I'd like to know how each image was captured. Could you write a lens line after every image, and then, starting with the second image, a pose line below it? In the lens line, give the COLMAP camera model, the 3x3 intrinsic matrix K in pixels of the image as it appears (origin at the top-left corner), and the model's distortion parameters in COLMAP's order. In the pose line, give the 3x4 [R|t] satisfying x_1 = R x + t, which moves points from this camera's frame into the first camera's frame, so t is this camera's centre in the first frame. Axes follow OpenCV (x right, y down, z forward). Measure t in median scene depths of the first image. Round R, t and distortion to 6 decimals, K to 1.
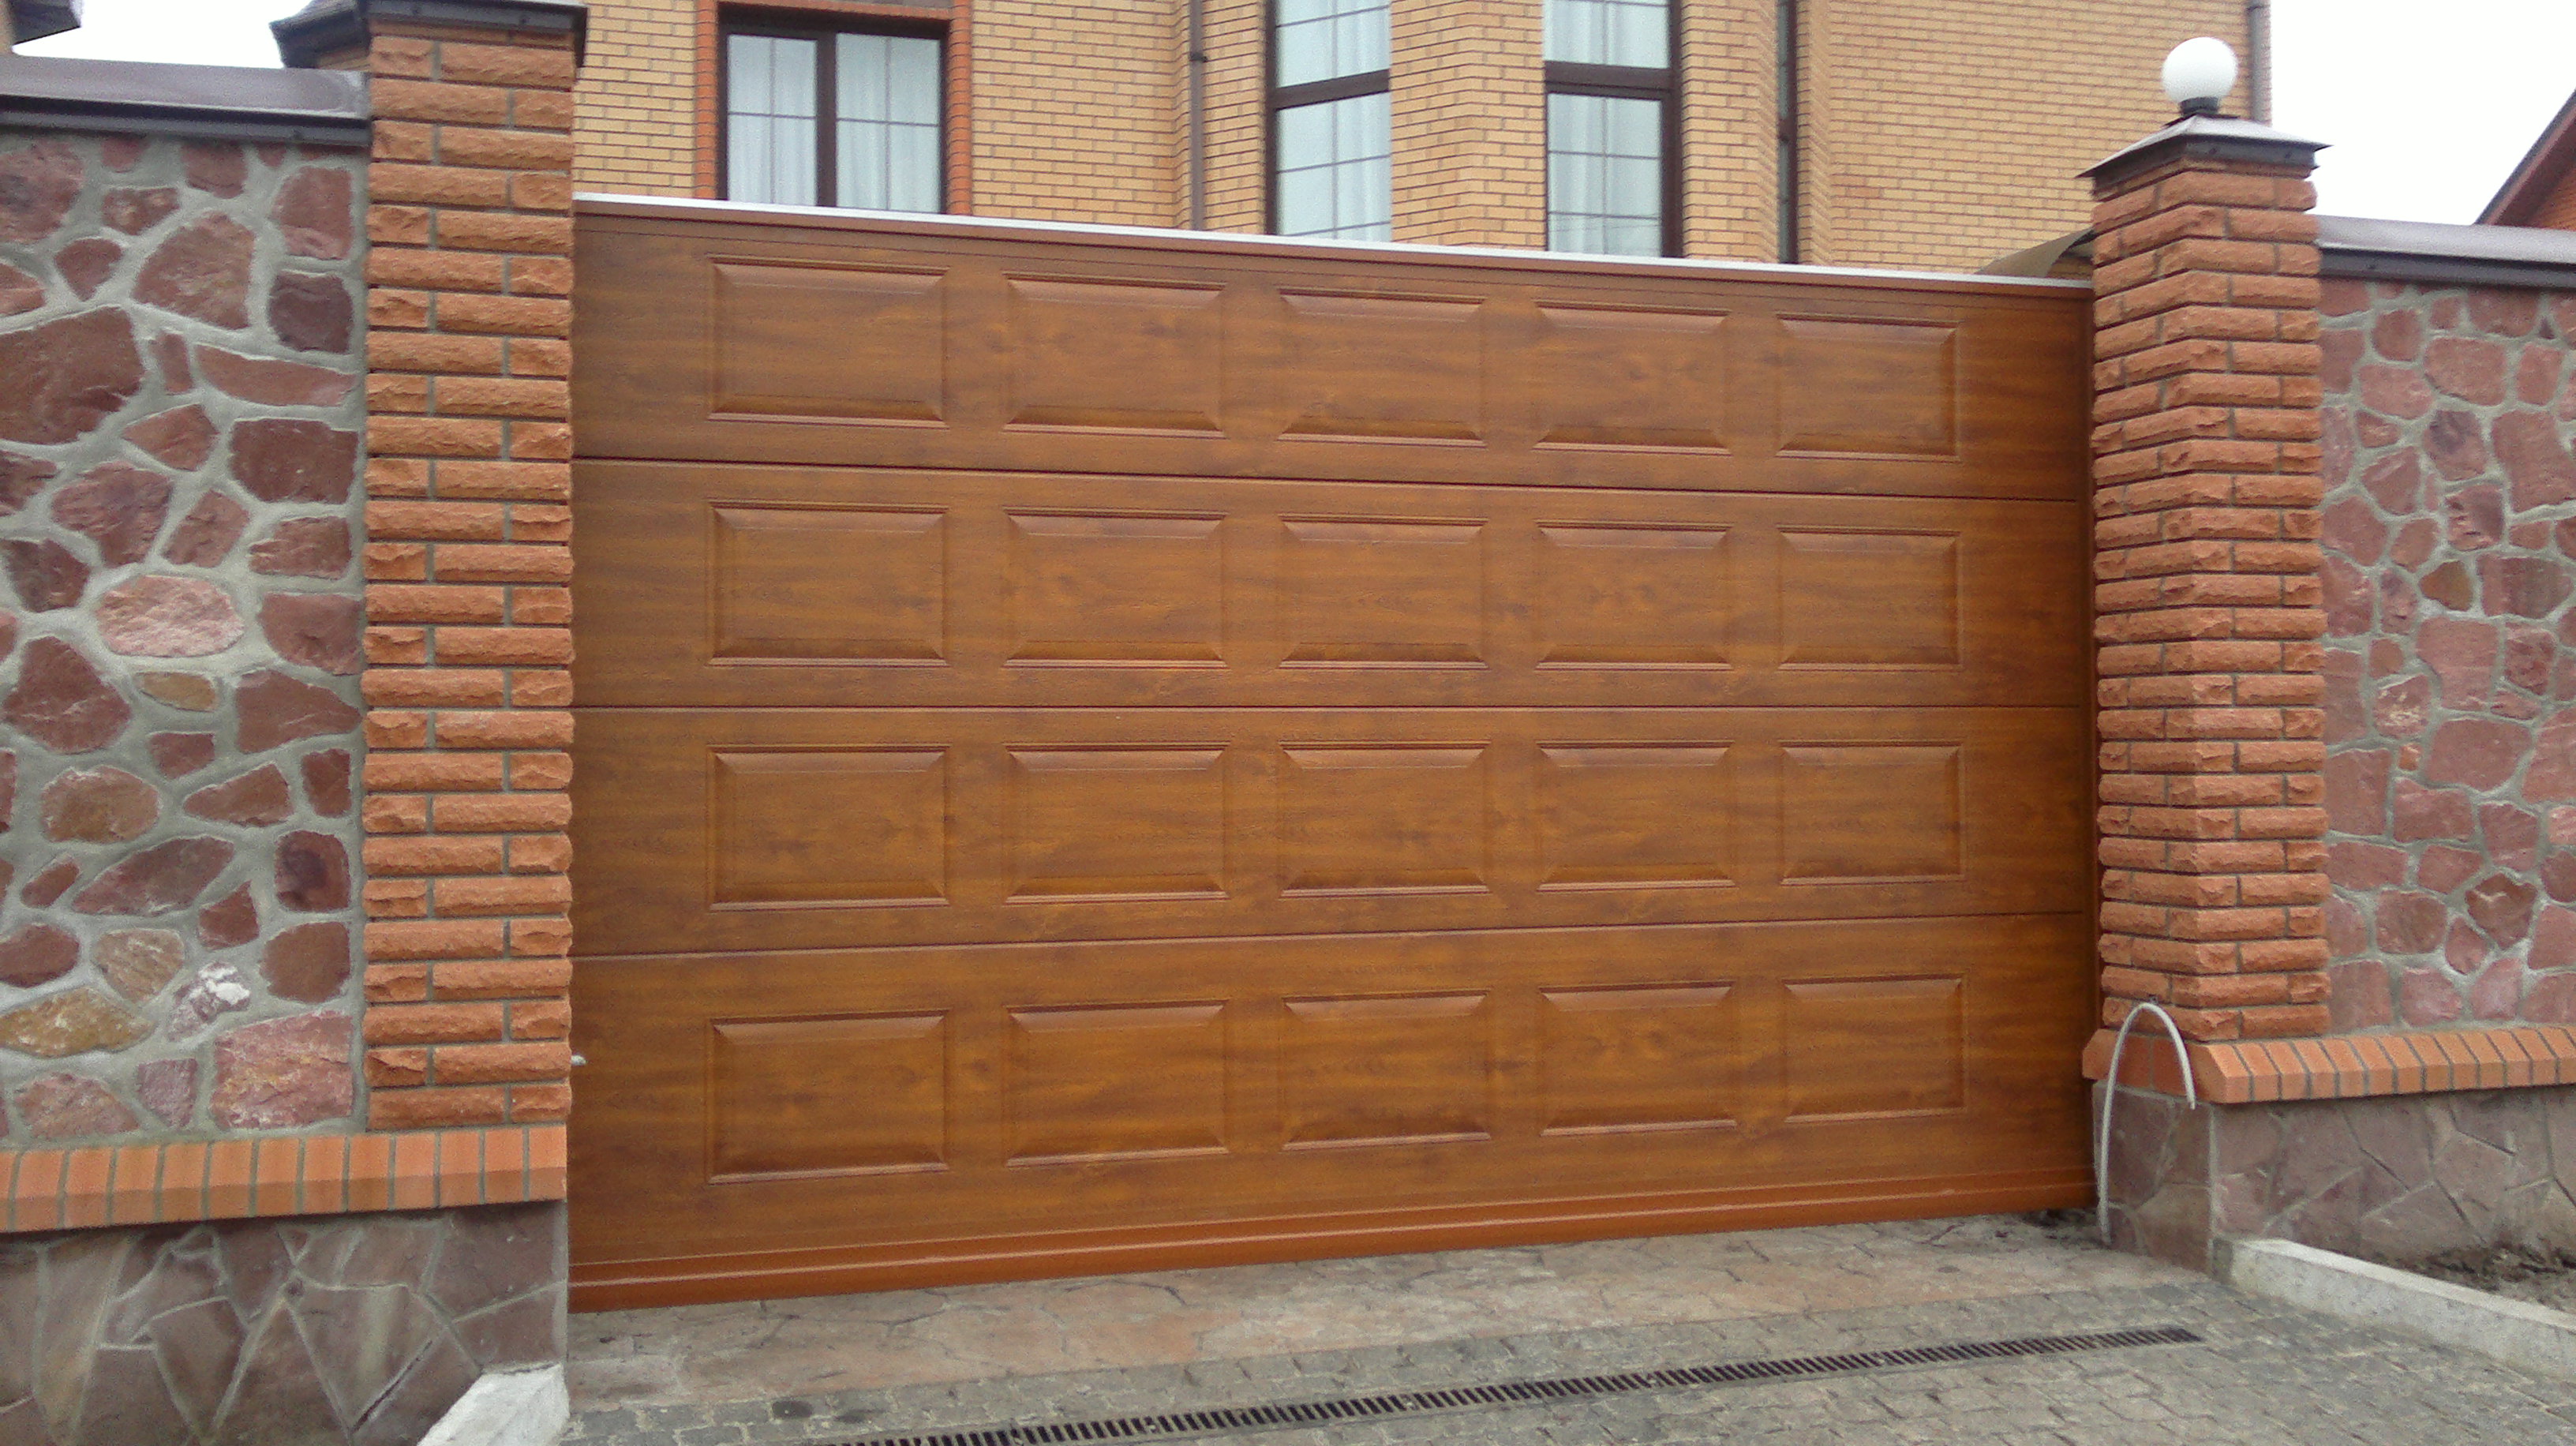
lens RADIAL K [[2462.3, 0, 1254.7], [0, 2462.3, 732.2], [0, 0, 1]] dist [0.019584, -0.078426]
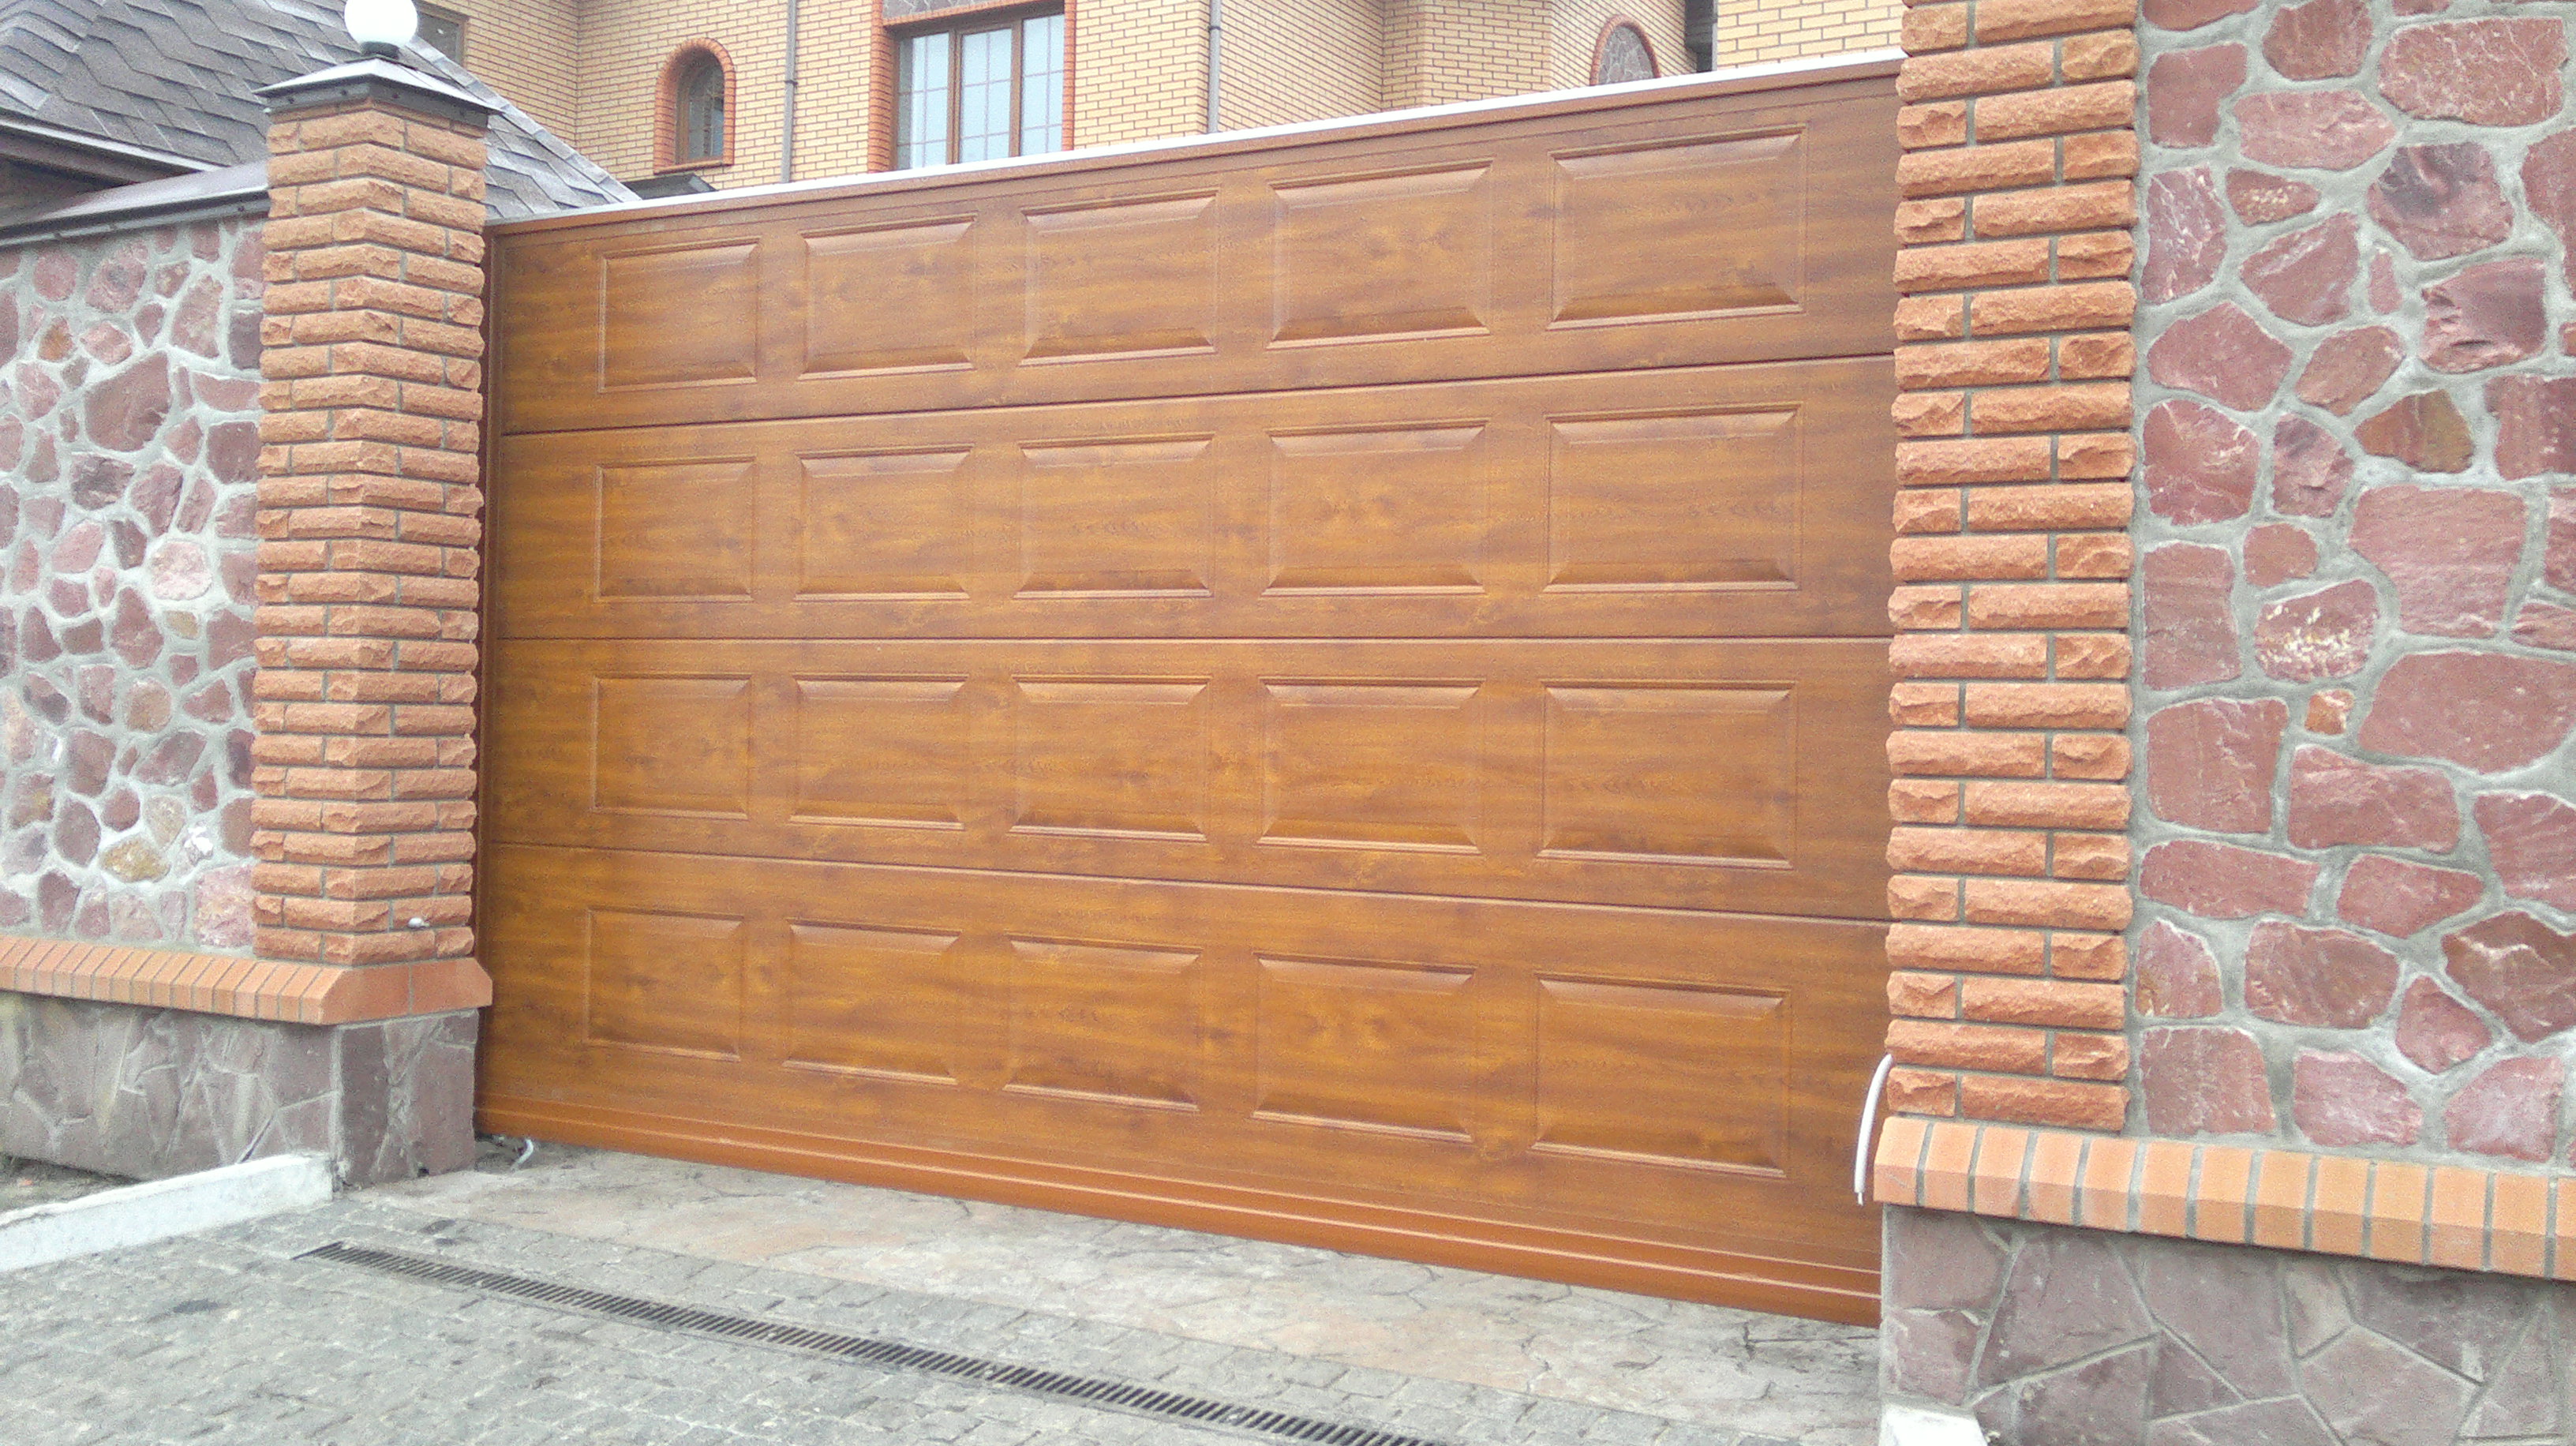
lens RADIAL K [[2435.8, 0, 1243.7], [0, 2435.8, 709.9], [0, 0, 1]] dist [0.017837, -0.050115]
pose [[0.683476, 0.014989, -0.729819, 0.752476], [-0.016905, 0.999846, 0.004703, 0.011521], [0.729777, 0.009123, 0.683624, 0.388674]]
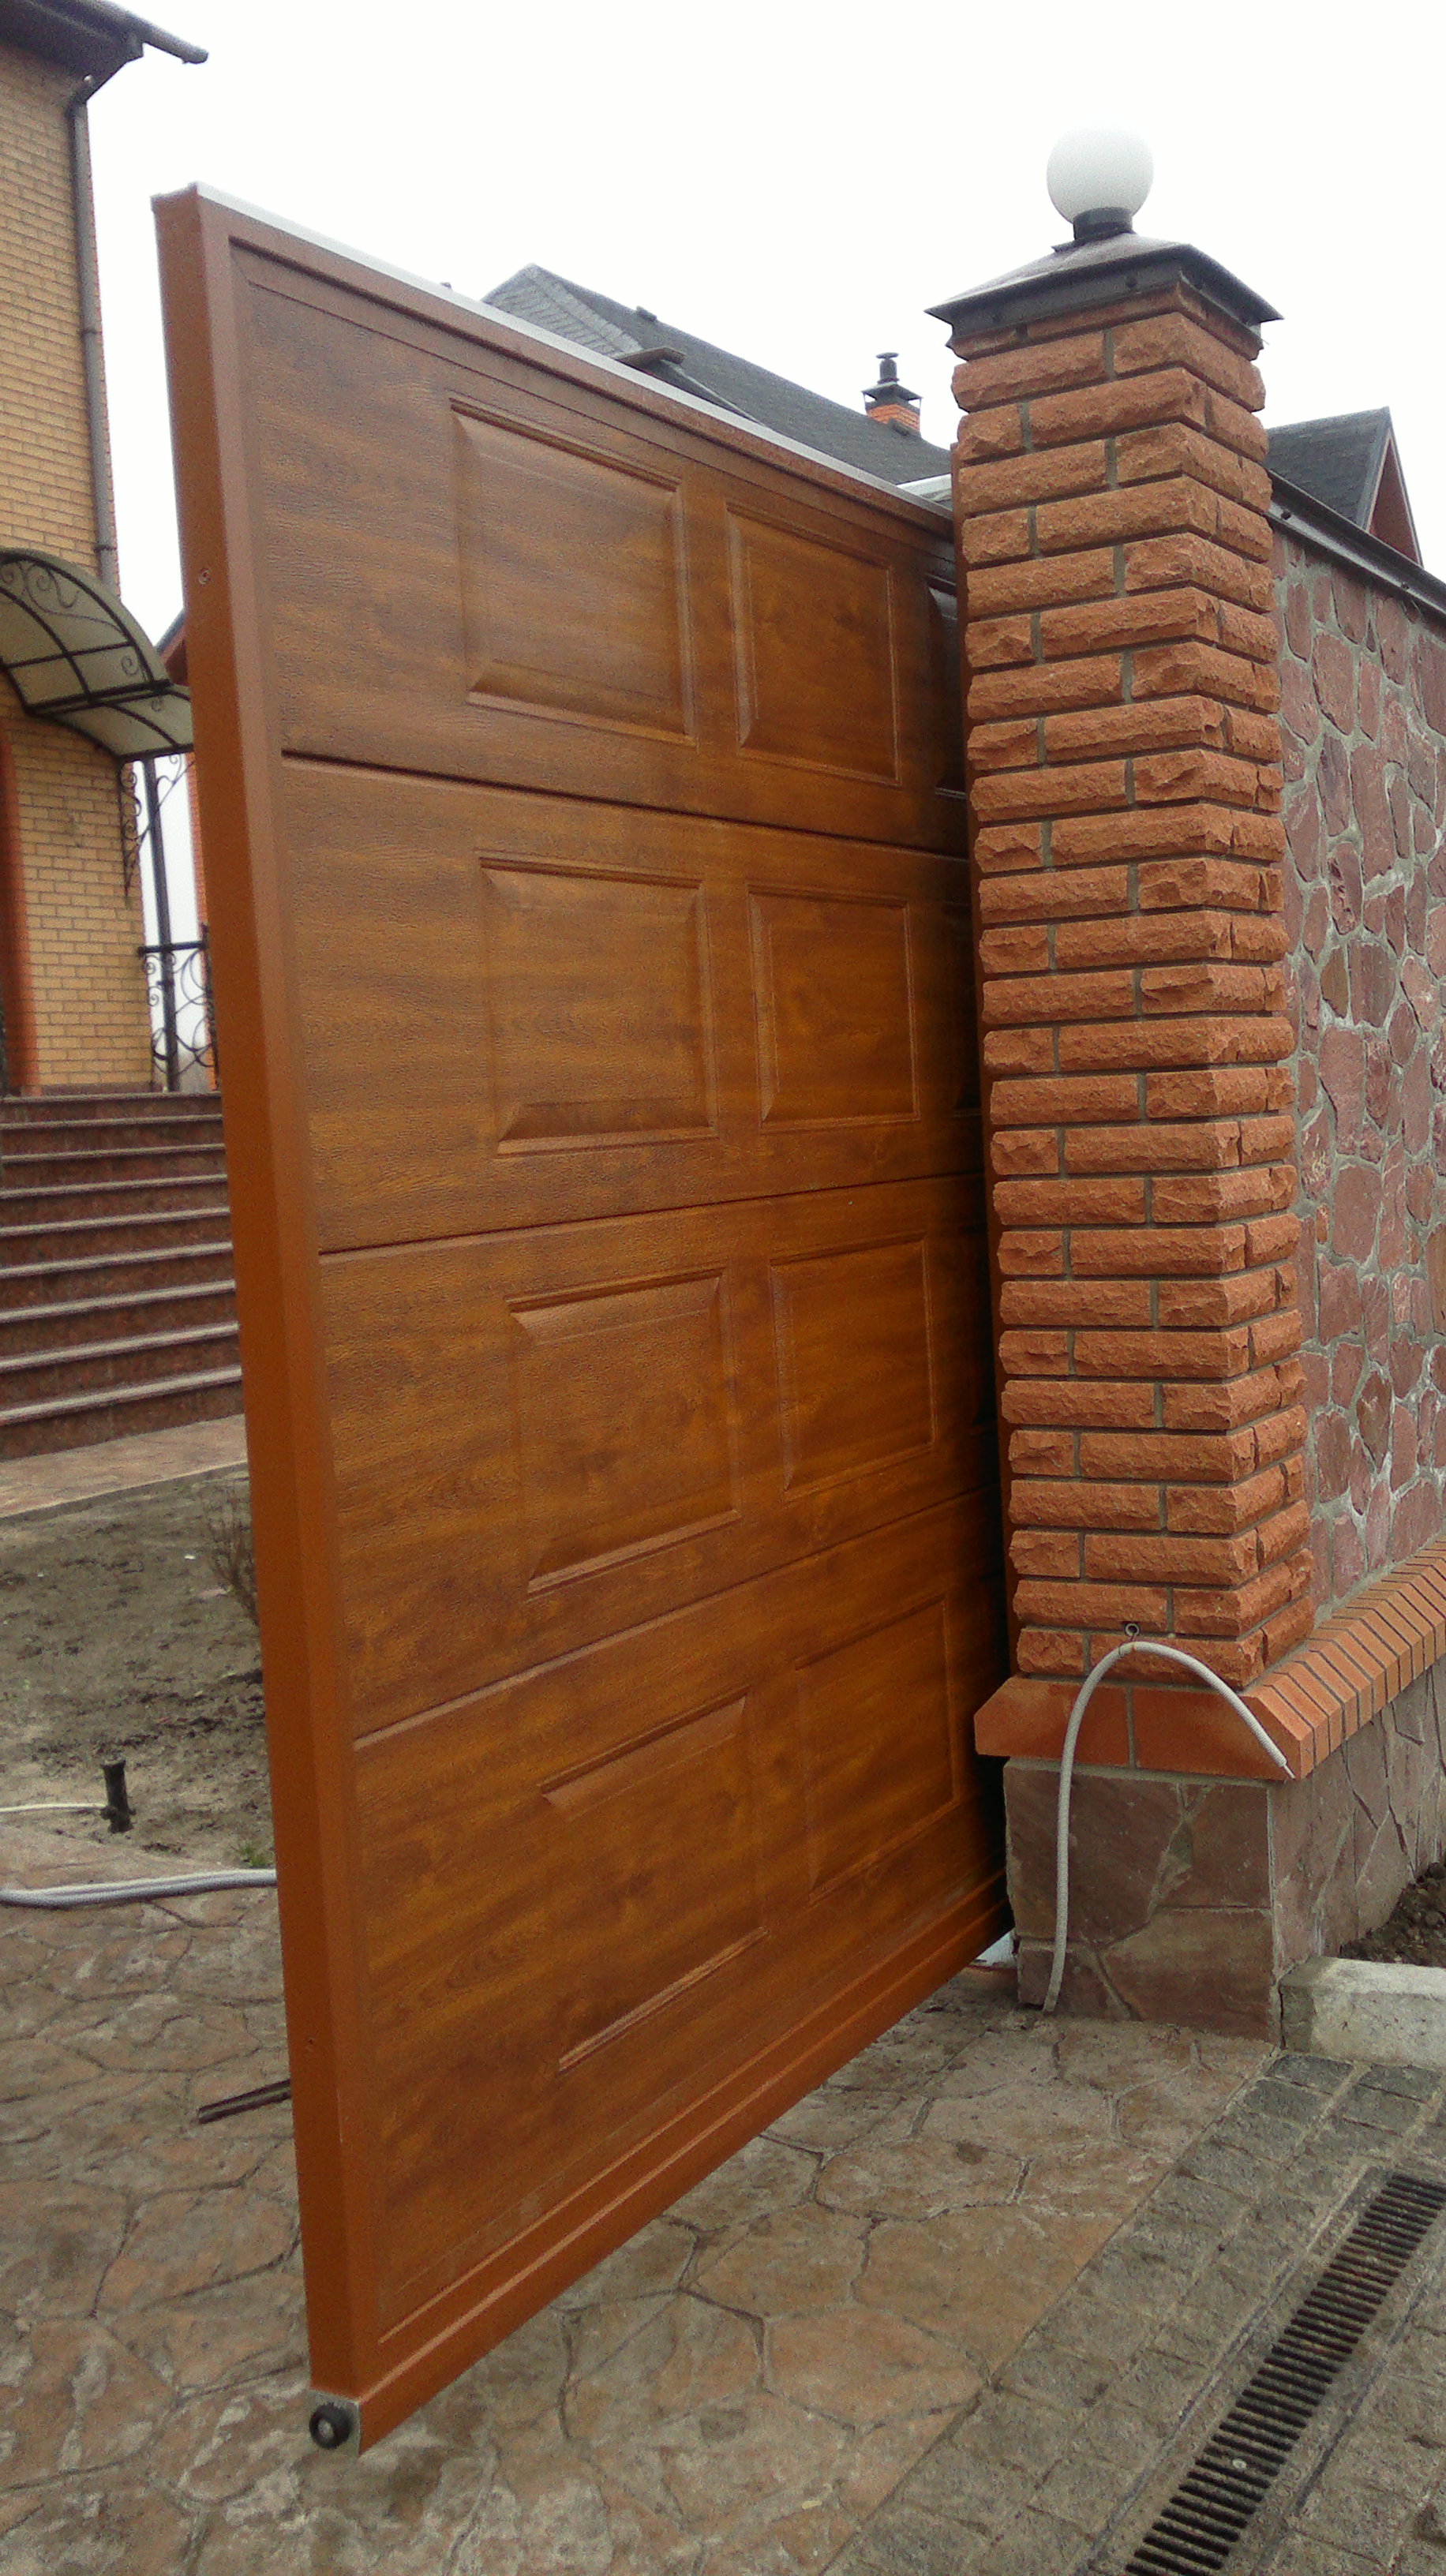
lens RADIAL K [[2446.7, 0, 730.4], [0, 2446.7, 1242.1], [0, 0, 1]] dist [0.026835, -0.099952]
pose [[0.725674, -0.072335, 0.684226, -0.143105], [0.044022, 0.997302, 0.058745, -0.034633], [-0.686629, -0.012509, 0.726900, 0.619946]]
